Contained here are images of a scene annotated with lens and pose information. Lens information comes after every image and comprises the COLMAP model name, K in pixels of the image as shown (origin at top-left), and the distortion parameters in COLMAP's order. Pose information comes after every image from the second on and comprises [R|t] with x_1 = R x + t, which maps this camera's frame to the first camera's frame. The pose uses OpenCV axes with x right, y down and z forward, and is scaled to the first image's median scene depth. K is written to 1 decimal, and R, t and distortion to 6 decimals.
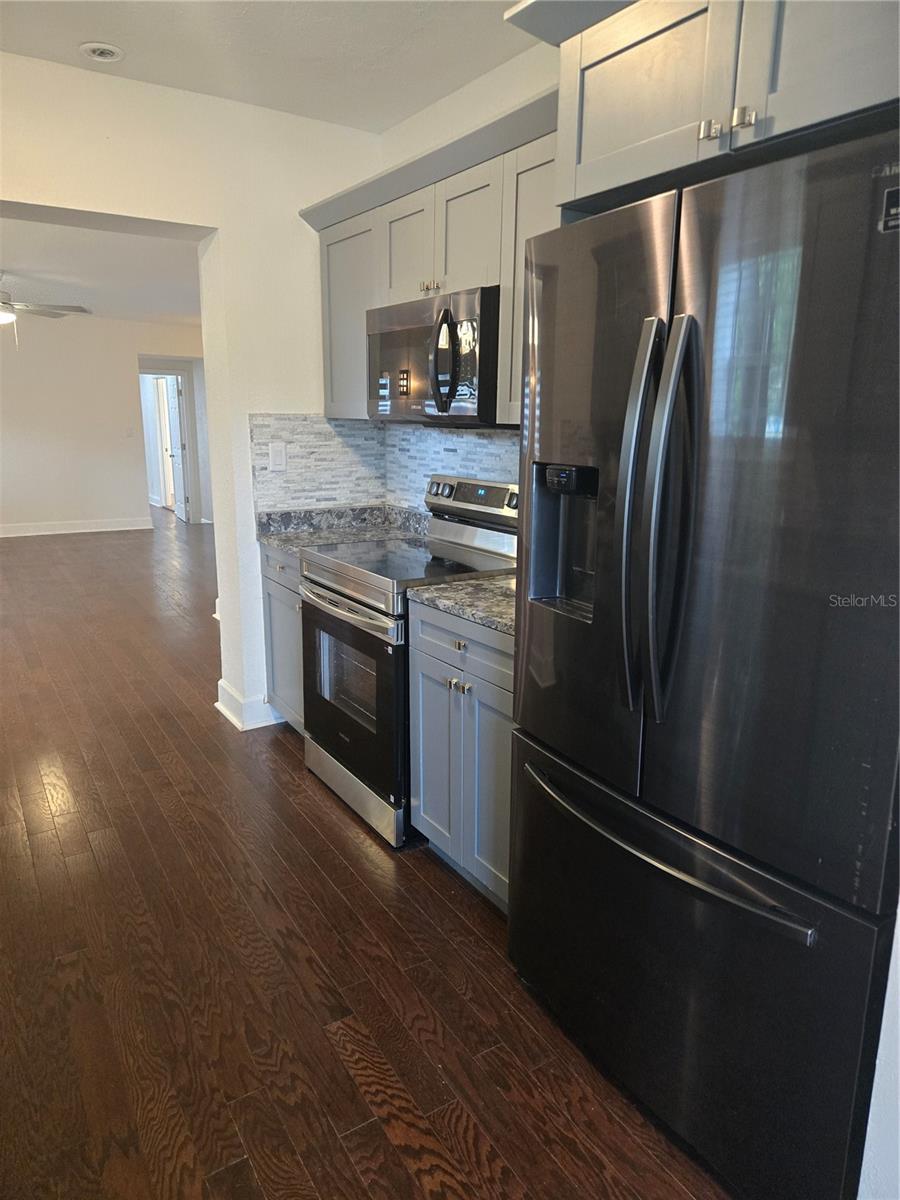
lens RADIAL K [[802.4, 0, 458.6], [0, 802.4, 596.6], [0, 0, 1]] dist [0.071123, -0.060304]
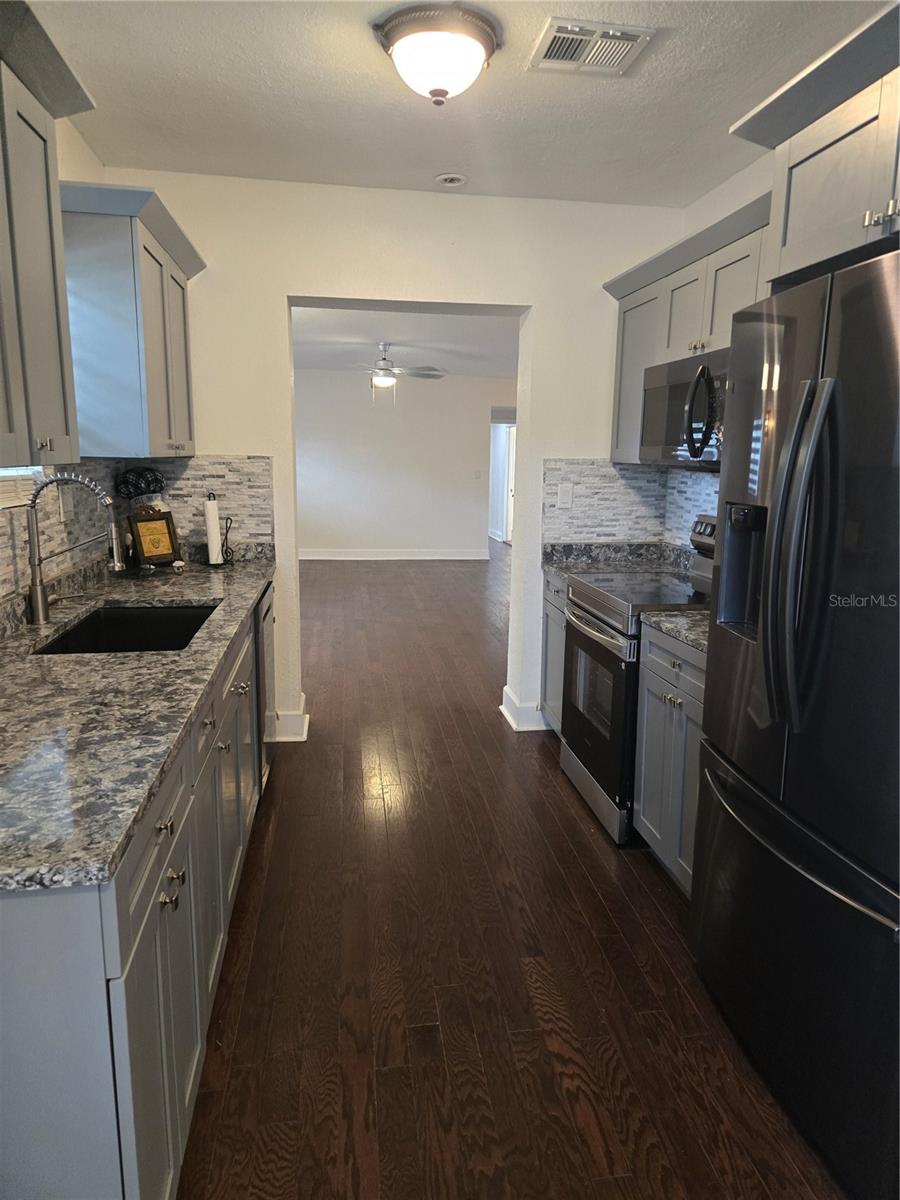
lens RADIAL K [[808.2, 0, 468.3], [0, 808.2, 604.3], [0, 0, 1]] dist [0.068864, -0.063164]
pose [[0.915728, 0.075810, -0.394582, 0.119570], [-0.092720, 0.995404, -0.023936, 0.020973], [0.390954, 0.058504, 0.918549, -0.106614]]
